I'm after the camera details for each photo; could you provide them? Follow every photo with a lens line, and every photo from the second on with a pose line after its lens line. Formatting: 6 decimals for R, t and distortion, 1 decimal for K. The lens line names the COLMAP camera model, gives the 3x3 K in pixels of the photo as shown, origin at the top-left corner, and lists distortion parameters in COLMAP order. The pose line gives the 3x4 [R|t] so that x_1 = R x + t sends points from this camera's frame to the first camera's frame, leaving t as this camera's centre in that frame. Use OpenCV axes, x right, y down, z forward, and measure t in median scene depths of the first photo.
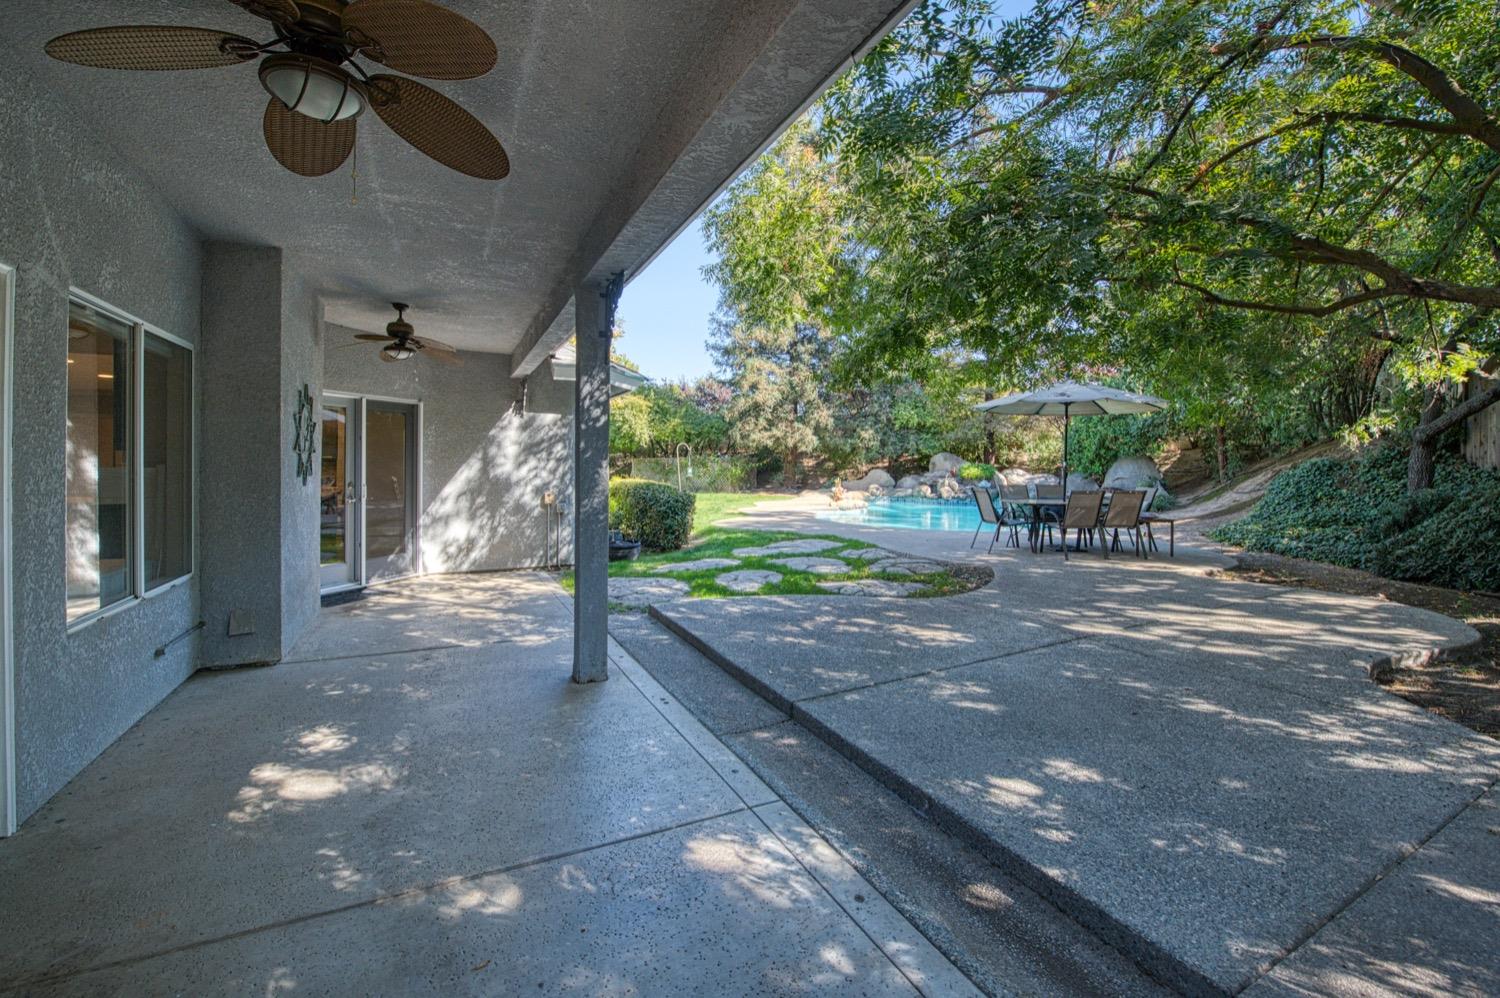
lens RADIAL K [[595.5, 0, 726.0], [0, 595.5, 461.9], [0, 0, 1]] dist [-0.024063, -0.000814]
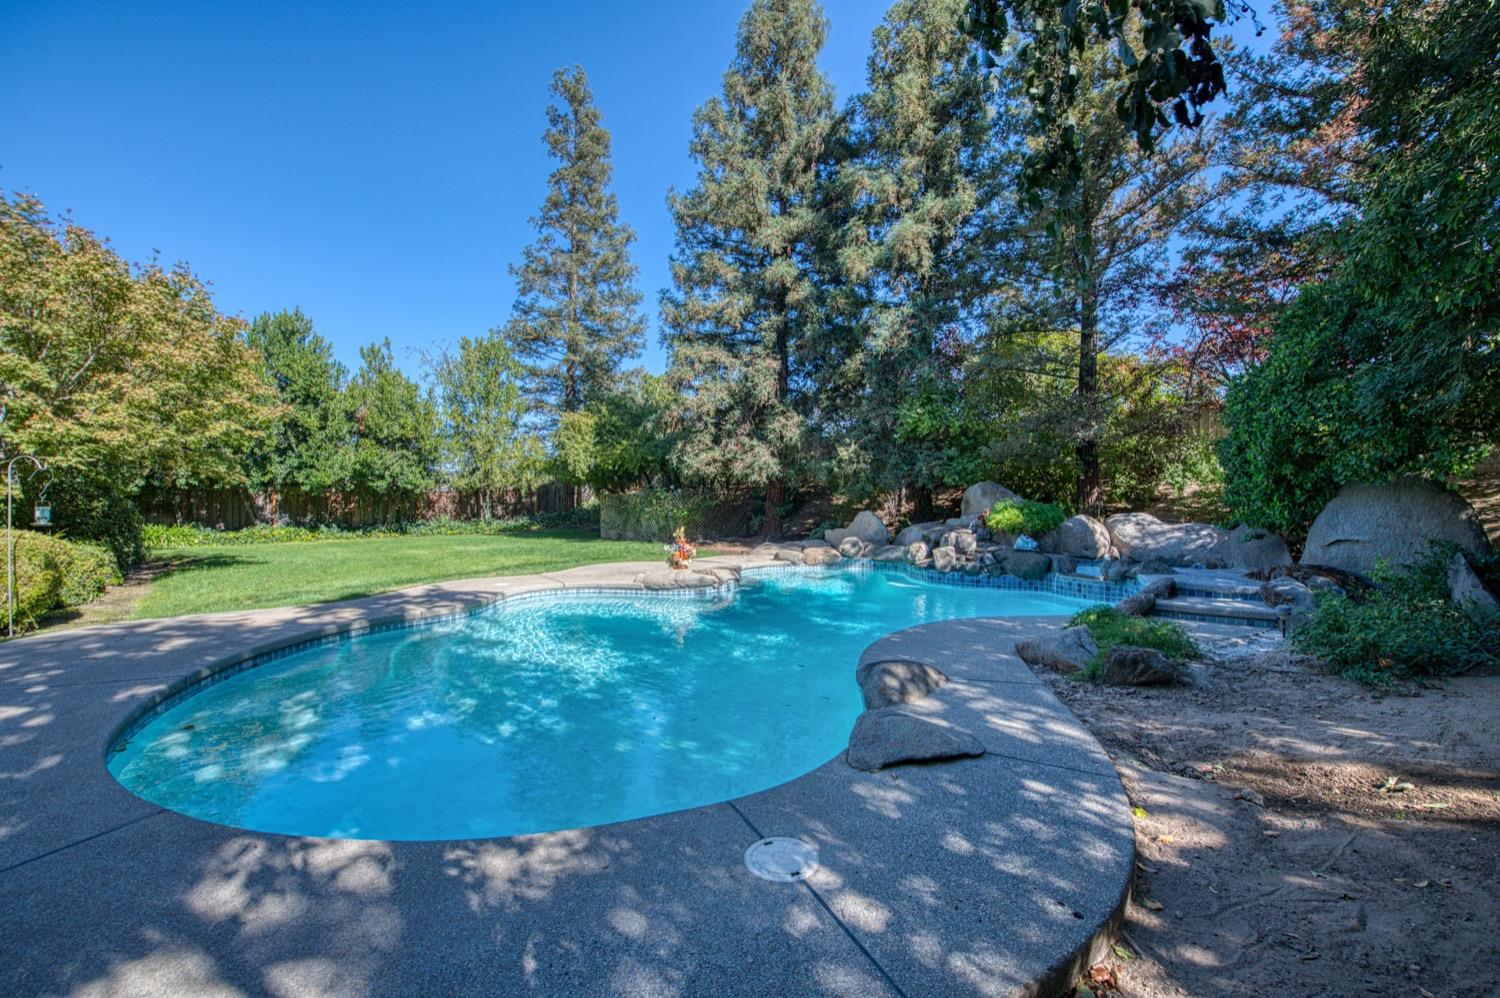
lens RADIAL K [[595.5, 0, 718.9], [0, 595.5, 495.5], [0, 0, 1]] dist [-0.024063, -0.000814]
pose [[0.930316, -0.003013, -0.366746, 0.349921], [0.000897, 0.999982, -0.005942, 0.000593], [0.366757, 0.005199, 0.930302, 0.414909]]
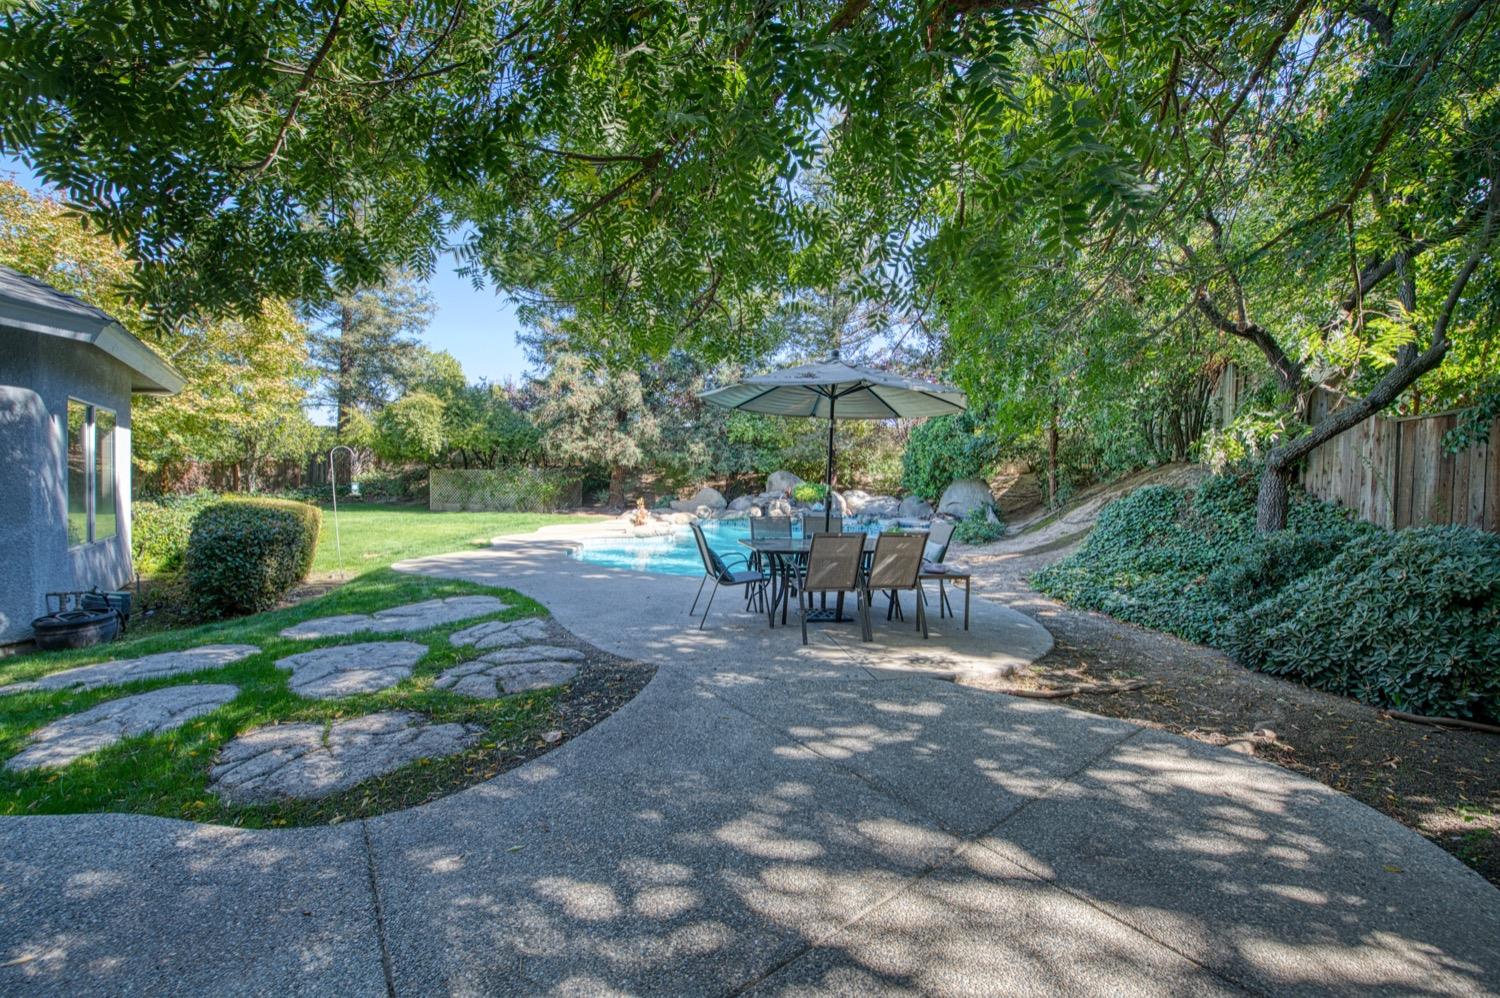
lens RADIAL K [[595.5, 0, 734.8], [0, 595.5, 494.7], [0, 0, 1]] dist [-0.024063, -0.000814]
pose [[0.980403, 0.014327, 0.196480, 0.125681], [-0.019844, 0.999461, 0.026136, -0.001462], [-0.196000, -0.029523, 0.980159, 0.135446]]
